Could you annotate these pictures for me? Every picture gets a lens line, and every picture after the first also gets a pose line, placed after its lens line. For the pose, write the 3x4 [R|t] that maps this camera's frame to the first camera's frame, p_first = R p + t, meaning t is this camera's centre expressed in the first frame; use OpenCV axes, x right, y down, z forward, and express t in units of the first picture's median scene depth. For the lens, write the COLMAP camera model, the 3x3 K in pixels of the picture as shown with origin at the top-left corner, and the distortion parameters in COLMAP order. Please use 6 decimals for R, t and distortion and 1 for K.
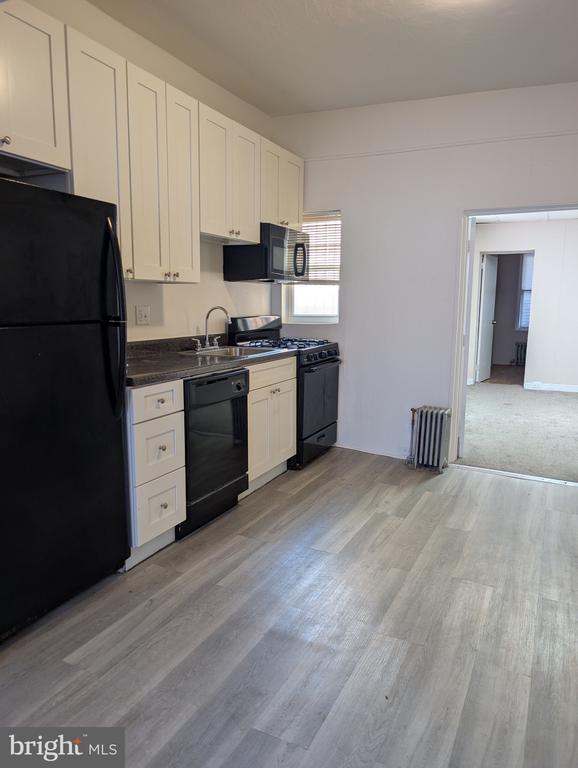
lens RADIAL K [[555.6, 0, 291.0], [0, 555.6, 386.3], [0, 0, 1]] dist [0.039295, -0.015314]
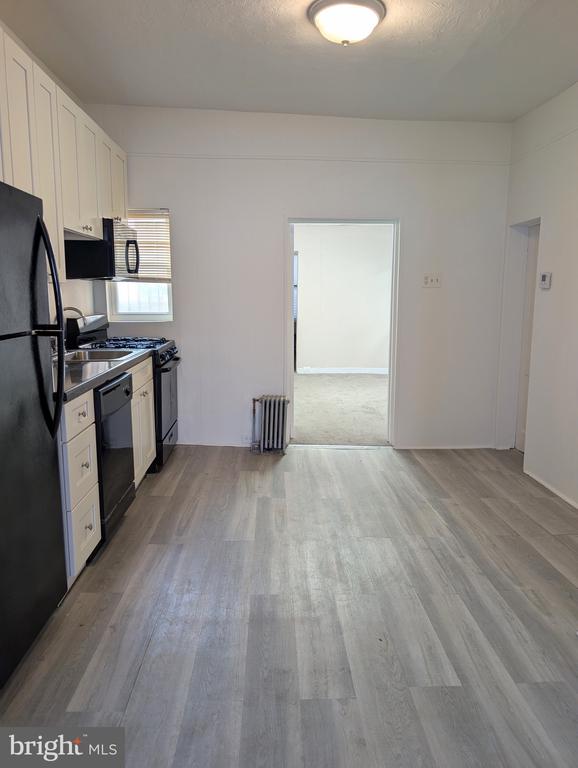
lens RADIAL K [[555.6, 0, 293.6], [0, 555.6, 380.6], [0, 0, 1]] dist [0.039295, -0.015314]
pose [[0.880249, -0.077785, 0.468093, -0.235165], [0.075826, 0.996854, 0.023060, -0.015311], [-0.468415, 0.015195, 0.883378, 0.015421]]
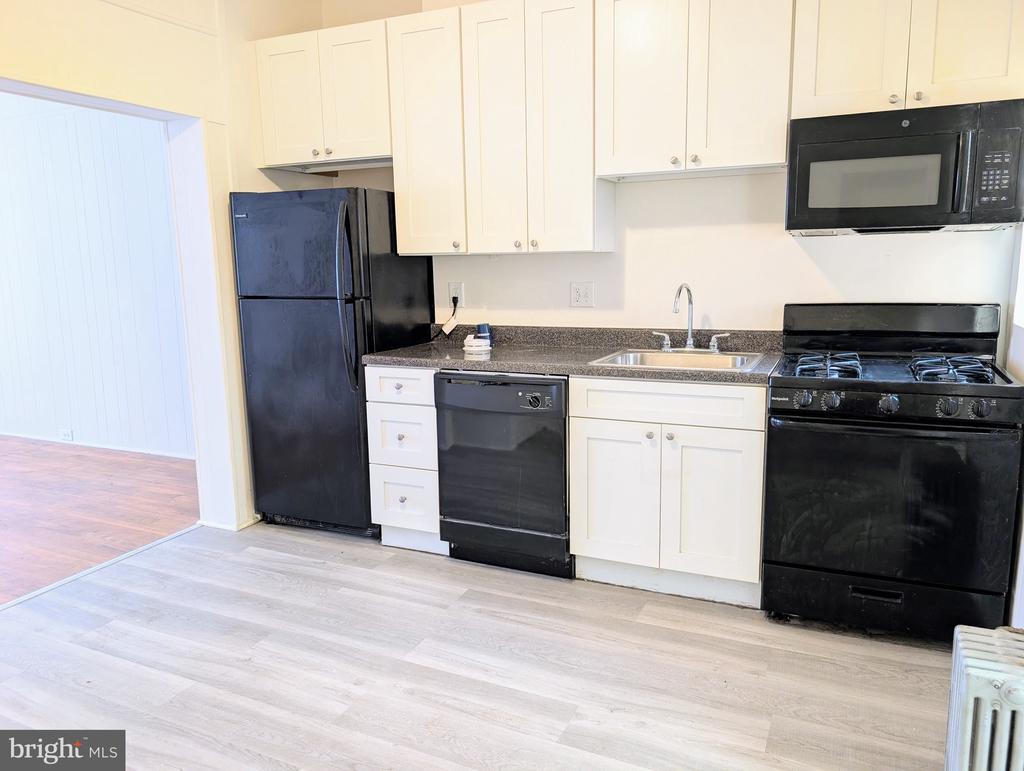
lens RADIAL K [[736.2, 0, 512.0], [0, 736.2, 389.1], [0, 0, 1]] dist [0.023010, -0.007143]
pose [[0.010596, 0.156037, -0.987694, 0.654619], [-0.137897, 0.978540, 0.153112, -0.122114], [0.990390, 0.134578, 0.031886, 0.764193]]
